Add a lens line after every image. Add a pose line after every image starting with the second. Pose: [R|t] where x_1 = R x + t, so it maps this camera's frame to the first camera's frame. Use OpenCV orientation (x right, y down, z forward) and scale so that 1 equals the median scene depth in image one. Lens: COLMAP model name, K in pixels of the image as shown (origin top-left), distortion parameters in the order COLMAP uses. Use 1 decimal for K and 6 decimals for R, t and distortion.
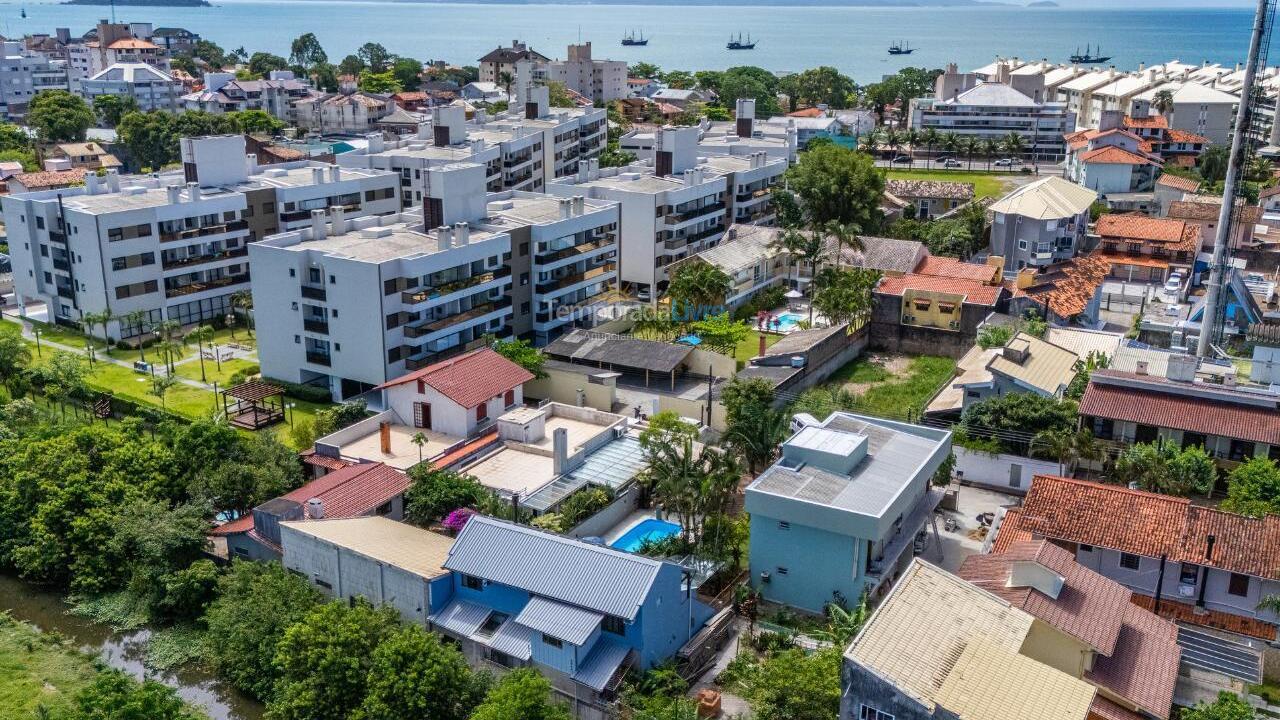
lens RADIAL K [[1169.5, 0, 642.8], [0, 1169.5, 358.2], [0, 0, 1]] dist [0.126011, -0.219067]
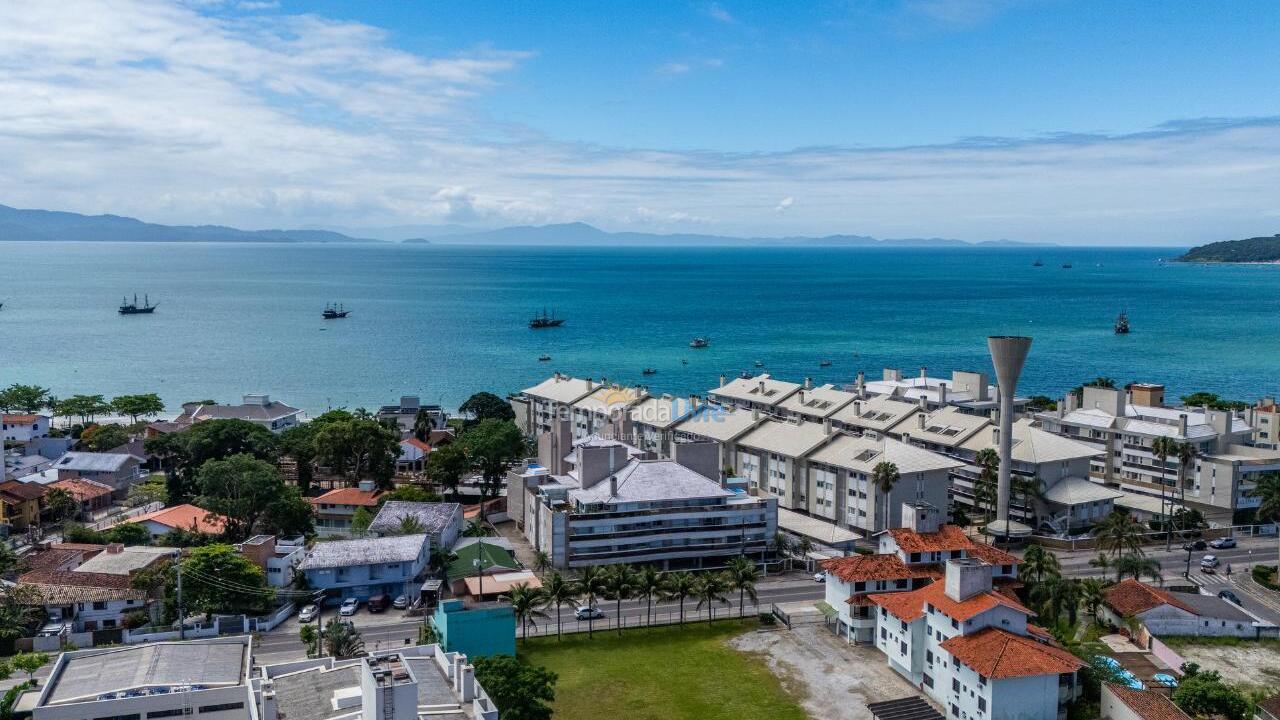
lens RADIAL K [[1169.5, 0, 642.8], [0, 1169.5, 358.2], [0, 0, 1]] dist [0.126011, -0.219067]
pose [[0.875533, -0.051483, 0.480407, -0.056188], [0.141092, 0.978211, -0.152306, -0.439265], [-0.462098, 0.201131, 0.863720, 0.980955]]
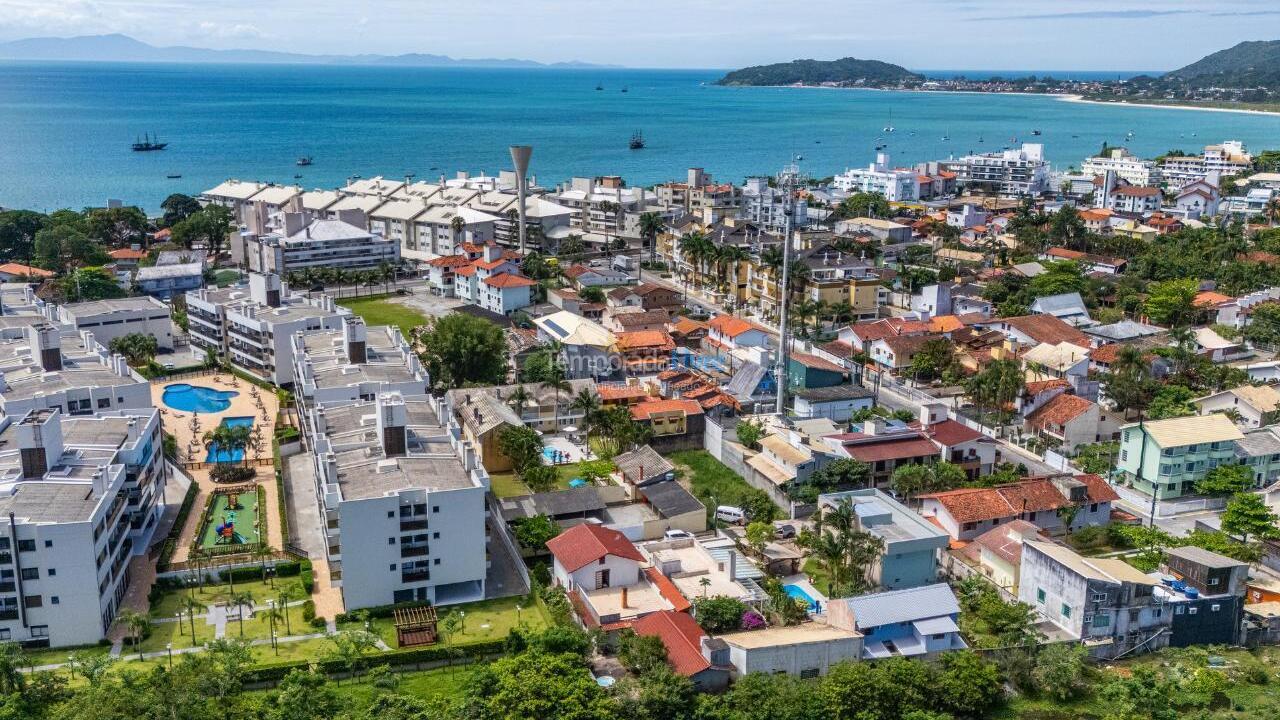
lens RADIAL K [[1169.5, 0, 642.8], [0, 1169.5, 358.2], [0, 0, 1]] dist [0.126011, -0.219067]
pose [[0.656552, -0.184361, 0.731403, -0.898453], [0.213069, 0.975509, 0.054628, -0.219409], [-0.723561, 0.119973, 0.679754, -0.029274]]
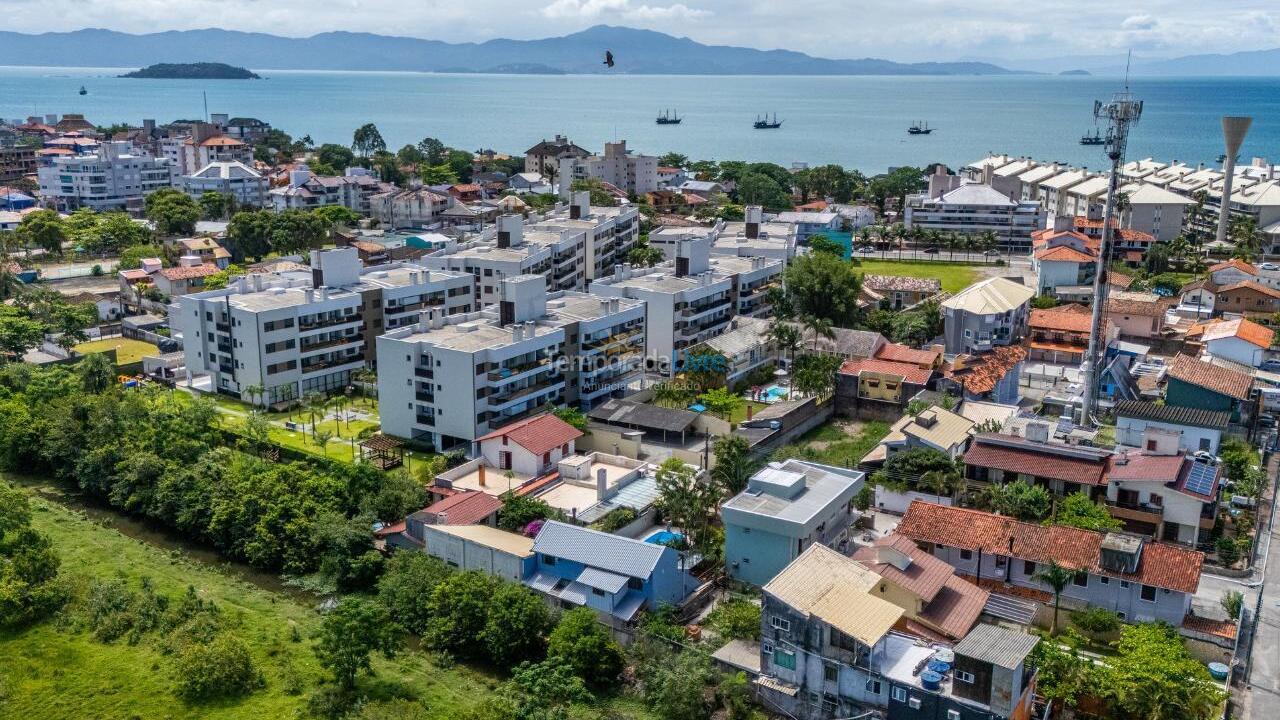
lens RADIAL K [[1169.7, 0, 644.9], [0, 1169.7, 356.3], [0, 0, 1]] dist [0.159312, -0.310580]
pose [[0.999648, 0.006050, -0.025826, 0.014642], [-0.007458, 0.998470, -0.054797, -0.000757], [0.025455, 0.054970, 0.998163, -0.338995]]
